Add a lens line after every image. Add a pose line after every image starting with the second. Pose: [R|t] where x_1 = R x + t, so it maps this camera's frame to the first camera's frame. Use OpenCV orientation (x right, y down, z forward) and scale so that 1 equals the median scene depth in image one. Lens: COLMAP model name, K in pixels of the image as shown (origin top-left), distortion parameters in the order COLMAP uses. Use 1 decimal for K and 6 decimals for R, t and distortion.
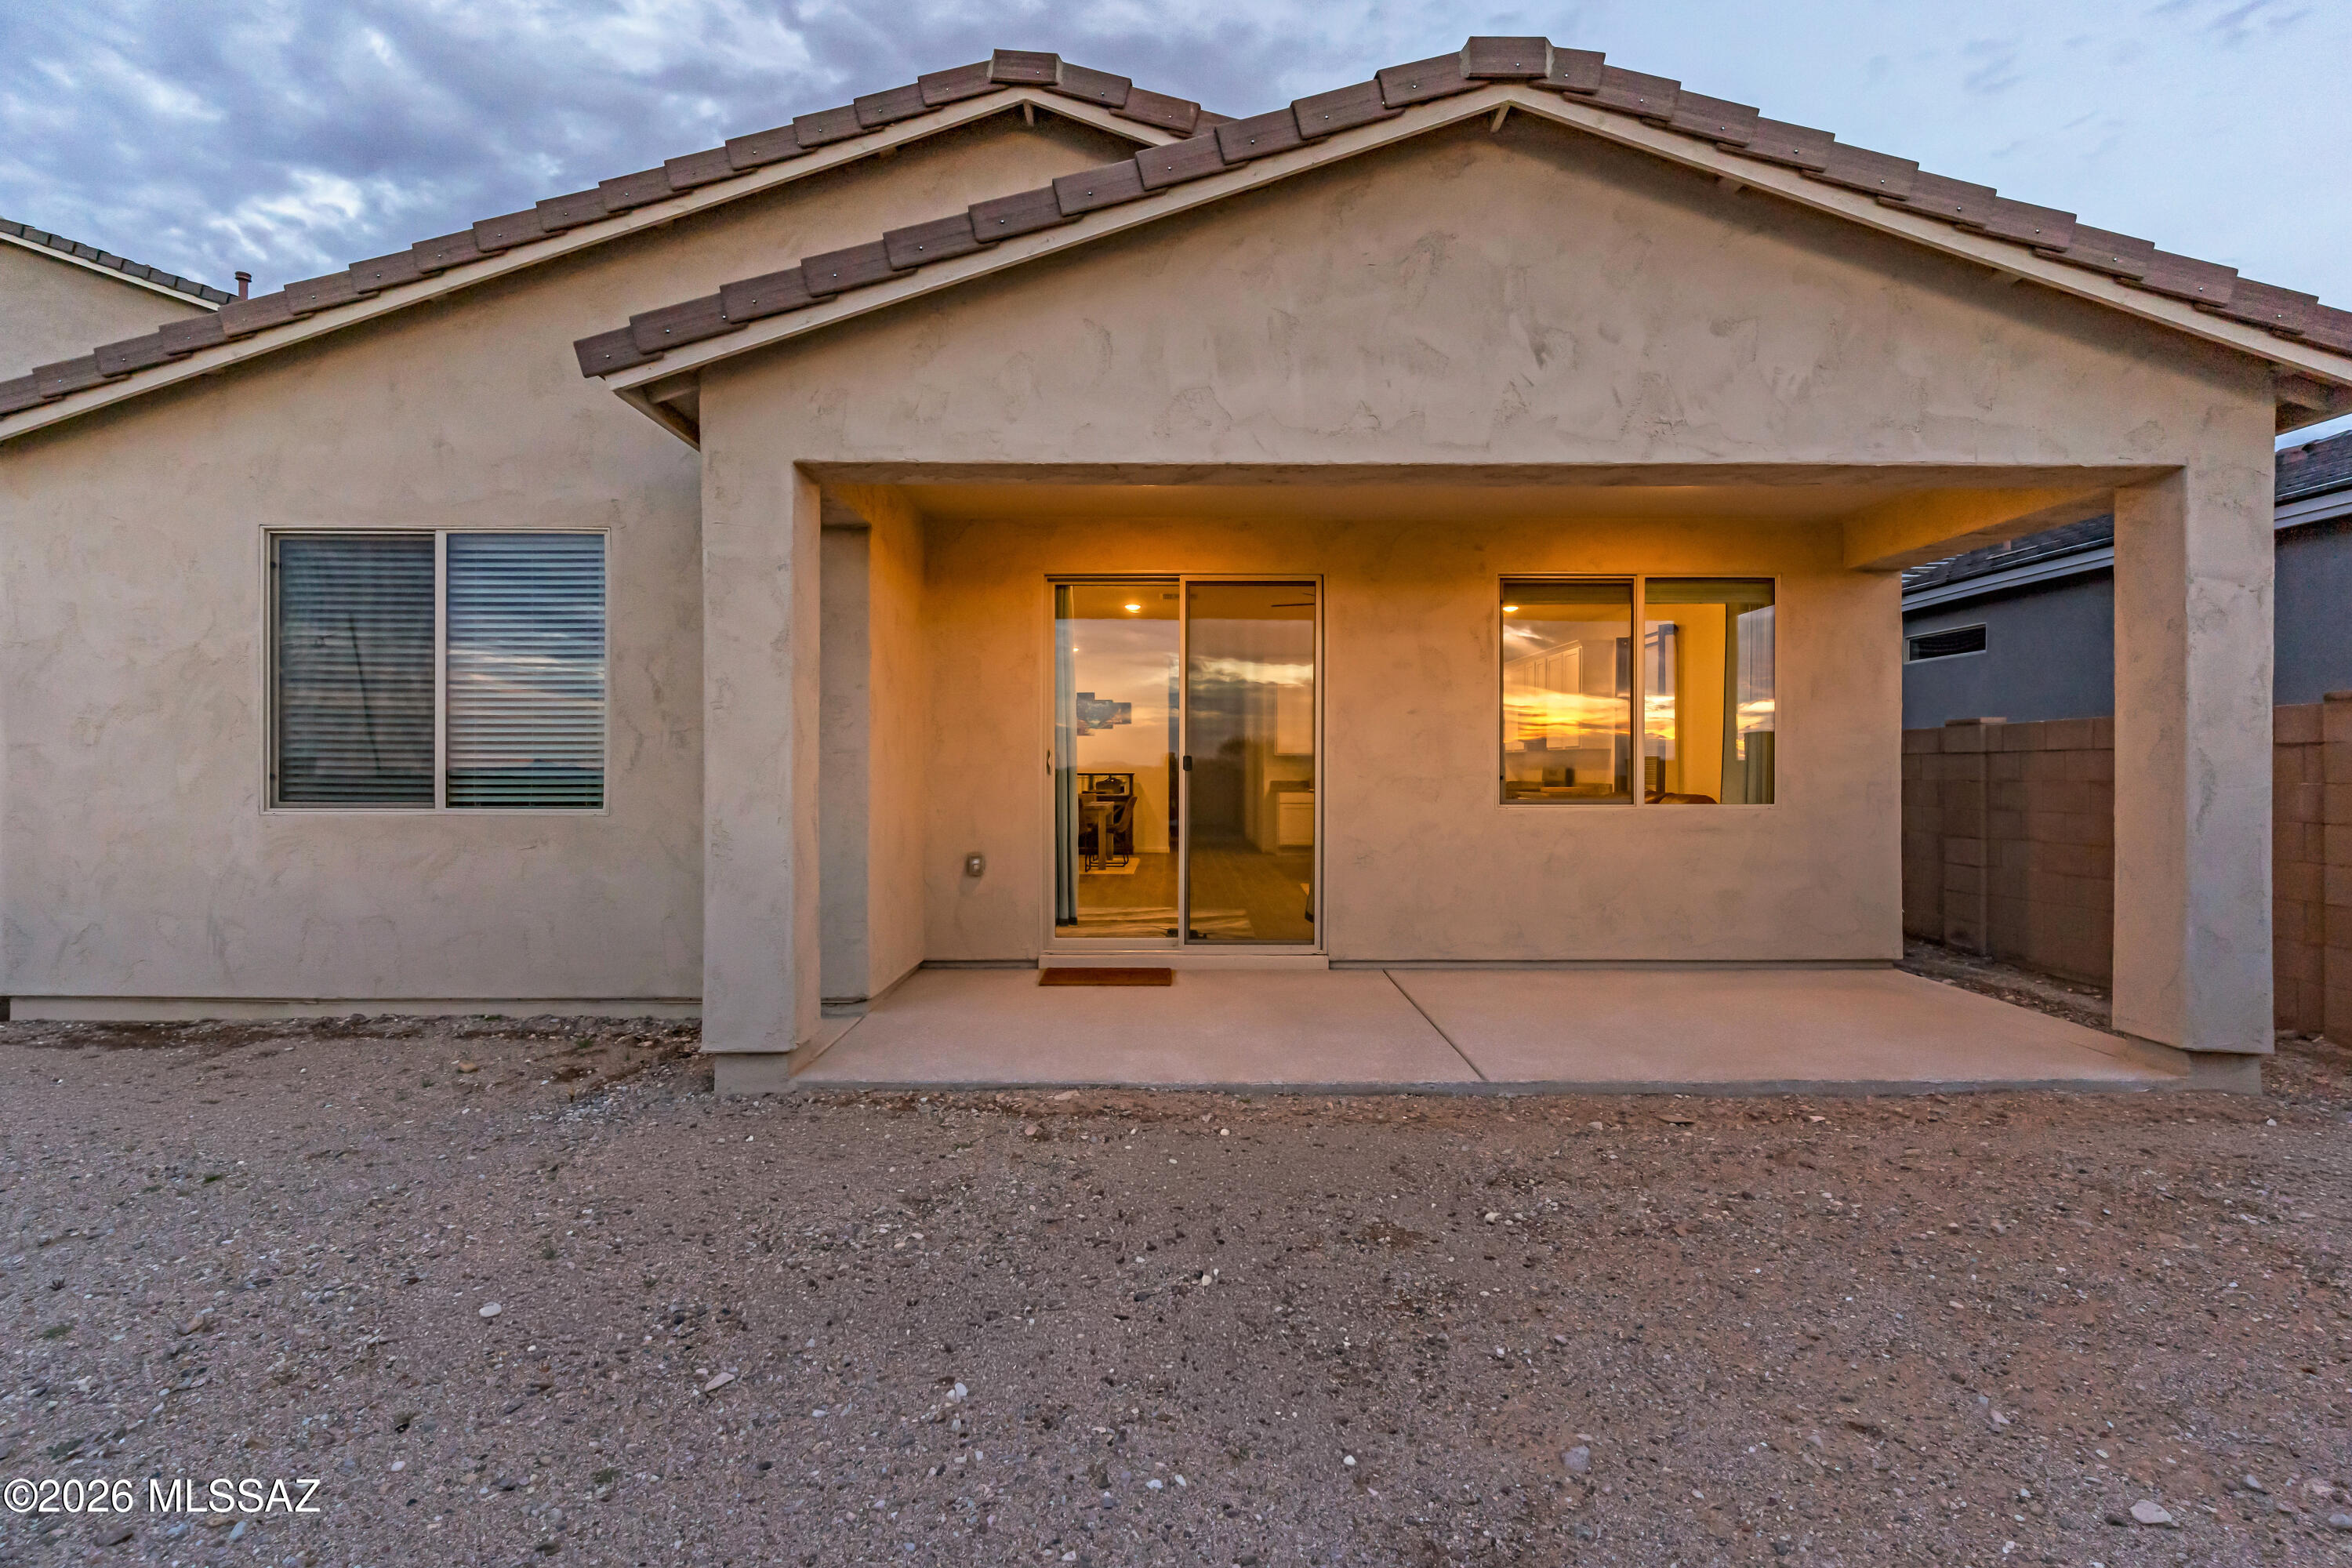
lens RADIAL K [[1144.6, 0, 1176.0], [0, 1144.6, 784.0], [0, 0, 1]] dist [-0.000983, 0.000118]
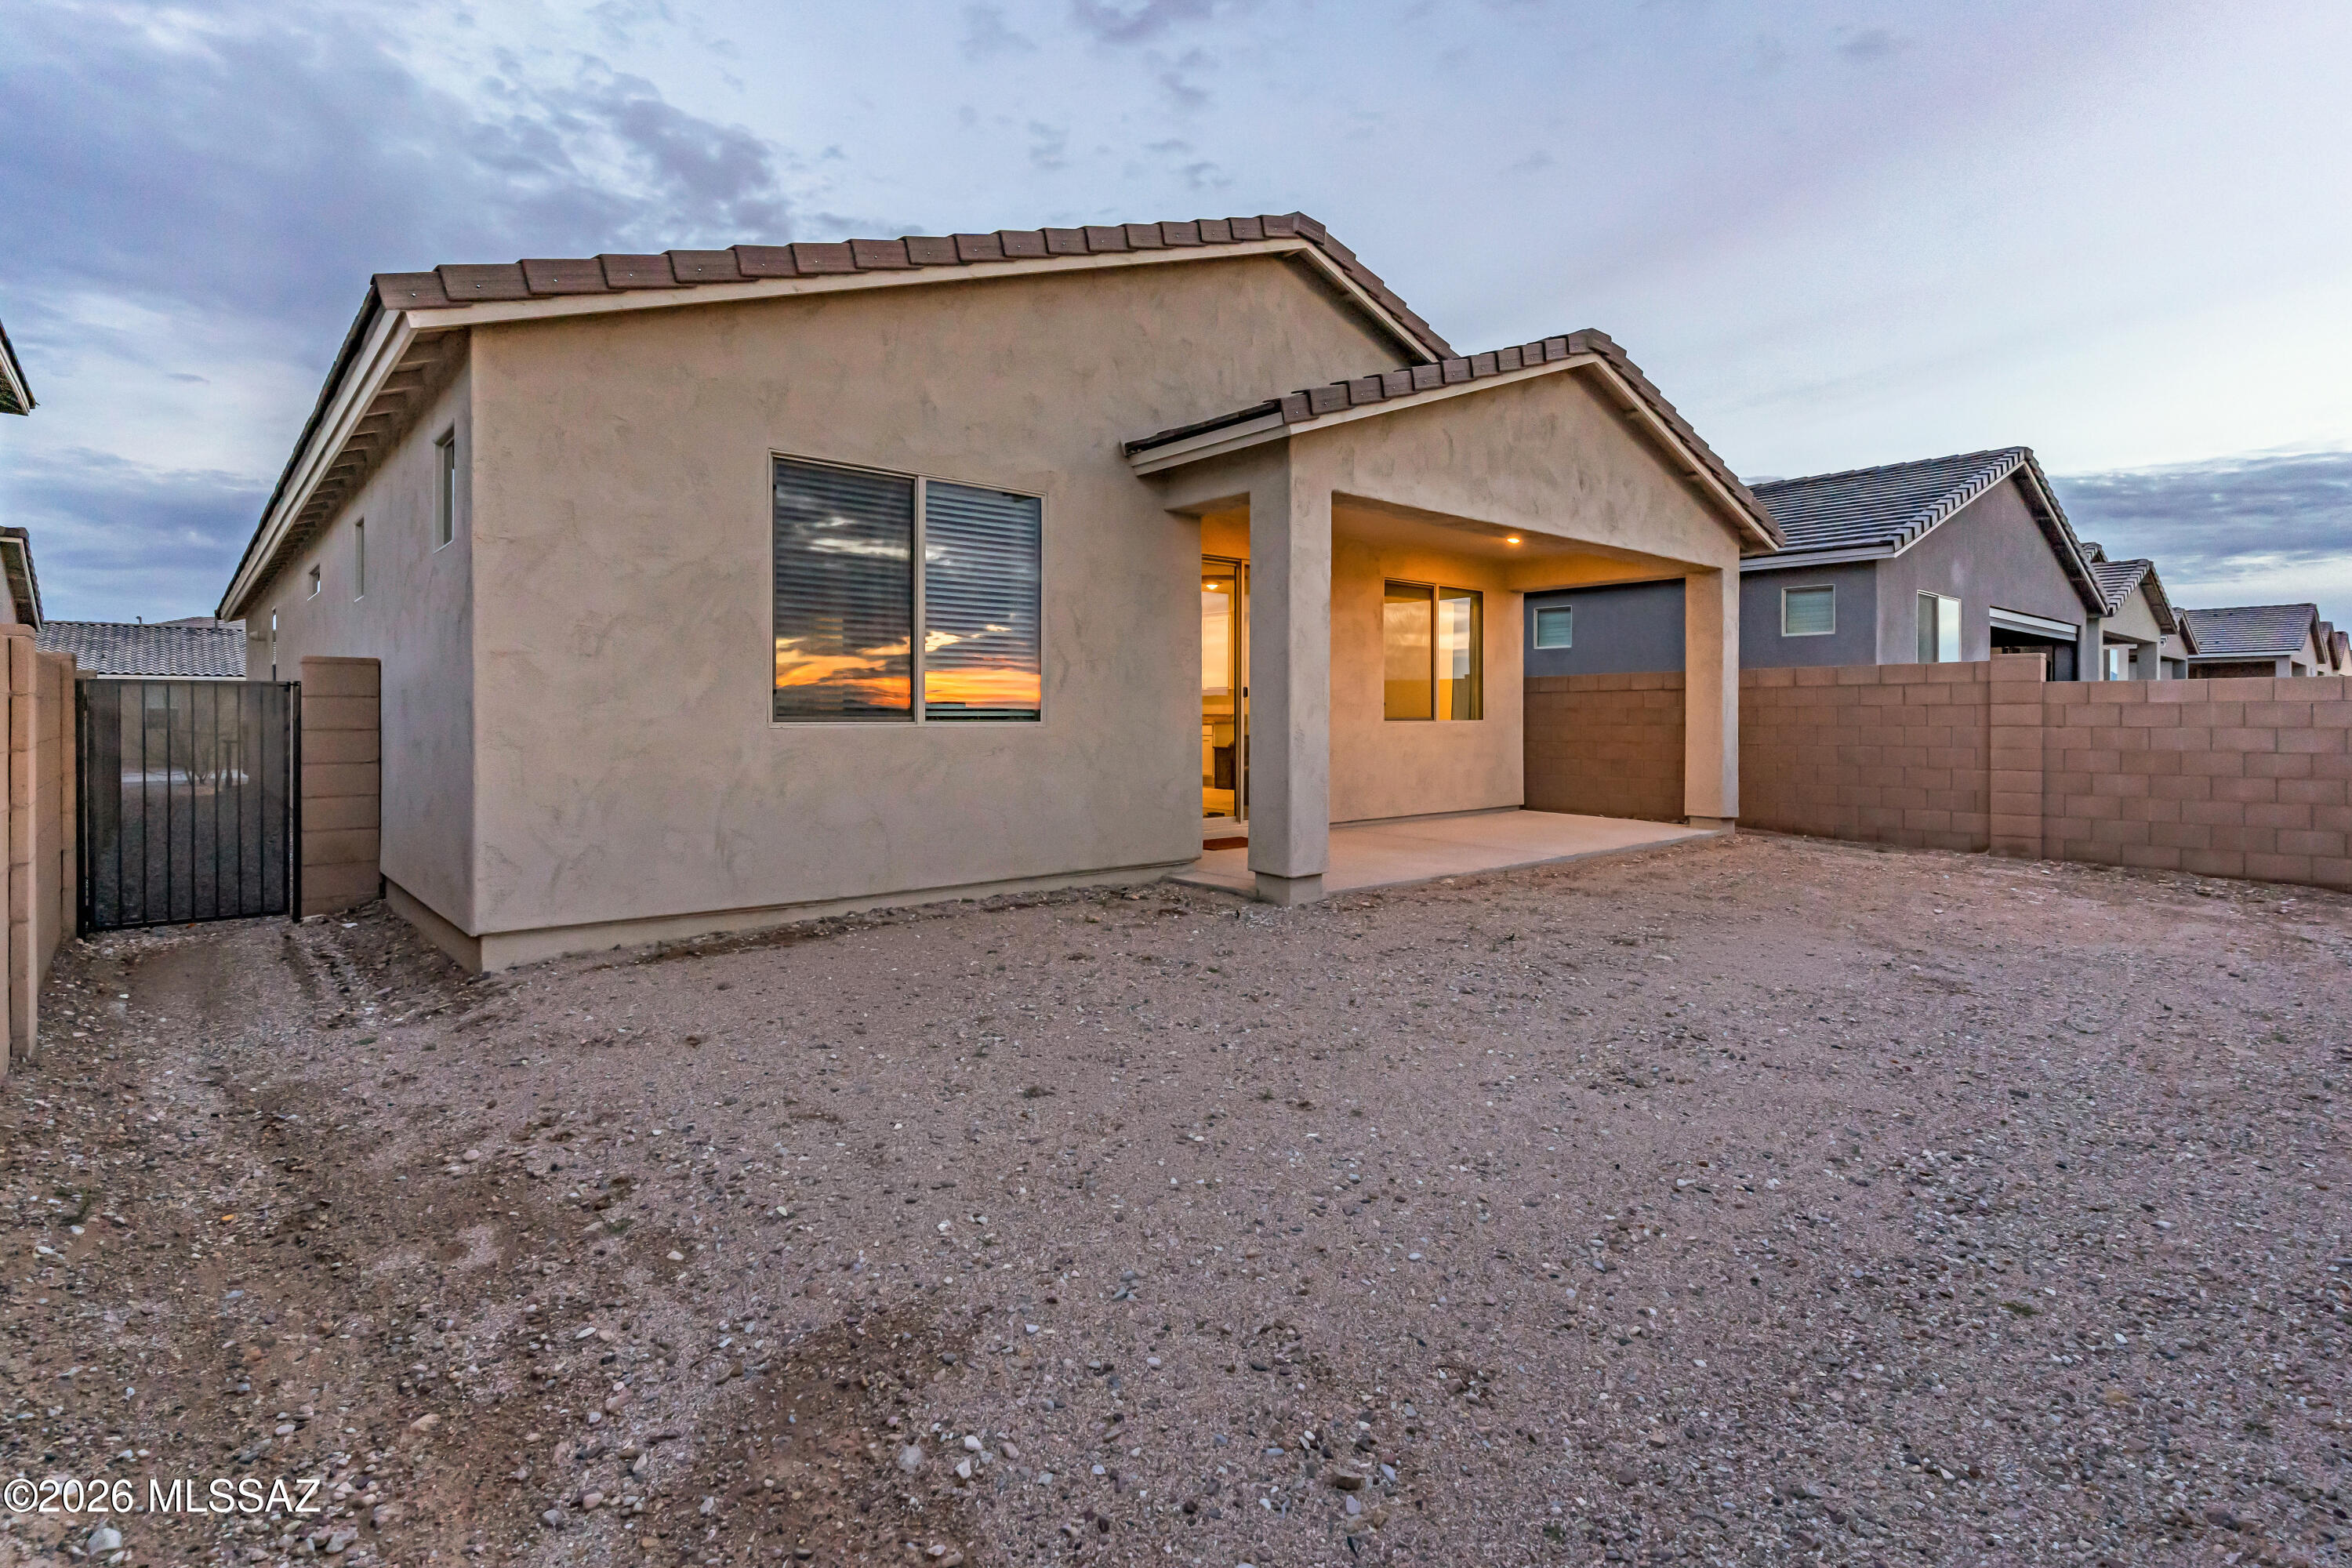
lens RADIAL K [[1136.7, 0, 1167.8], [0, 1136.7, 724.0], [0, 0, 1]] dist [-0.001344, -0.000301]
pose [[0.758440, -0.004493, 0.651728, -1.197539], [0.006429, 0.999979, -0.000588, 0.026027], [-0.651712, 0.004636, 0.758453, -0.013909]]
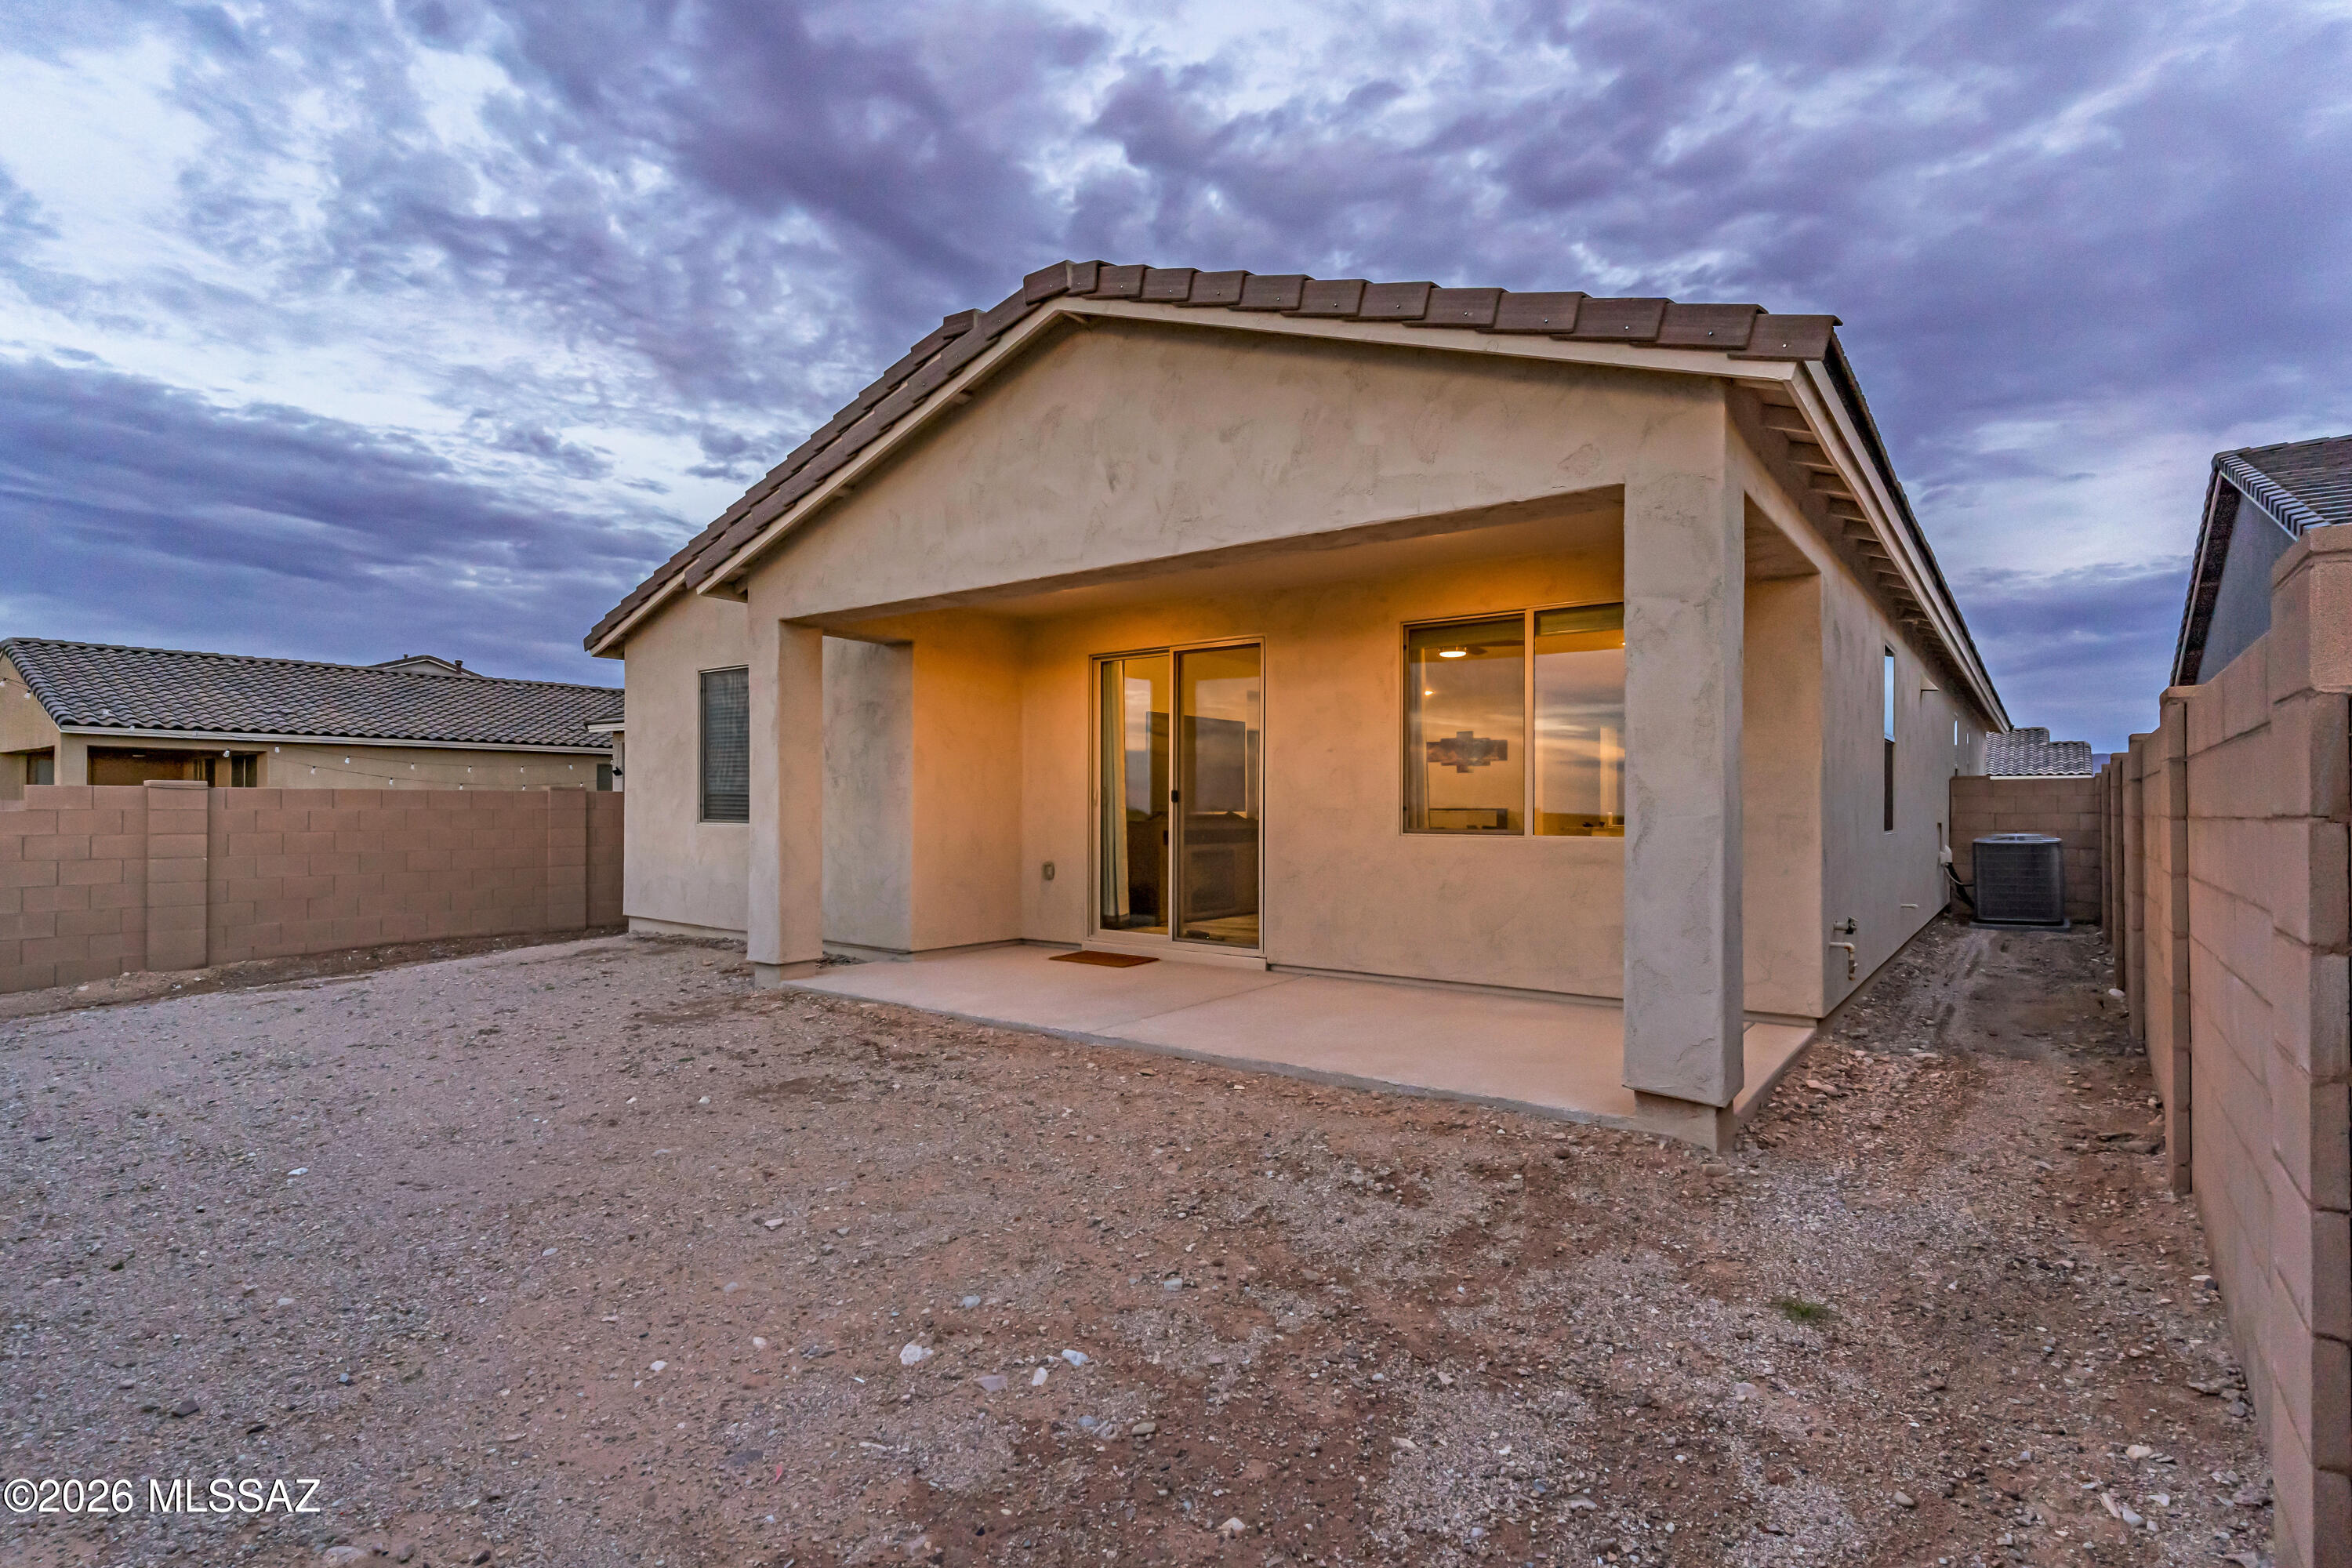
lens RADIAL K [[1185.4, 0, 1175.6], [0, 1185.4, 830.7], [0, 0, 1]] dist [0.022621, 0.000148]
pose [[0.786403, 0.013854, -0.617558, 0.978153], [-0.010845, 0.999904, 0.008621, 0.009390], [0.617618, -0.000082, 0.786478, -0.023106]]
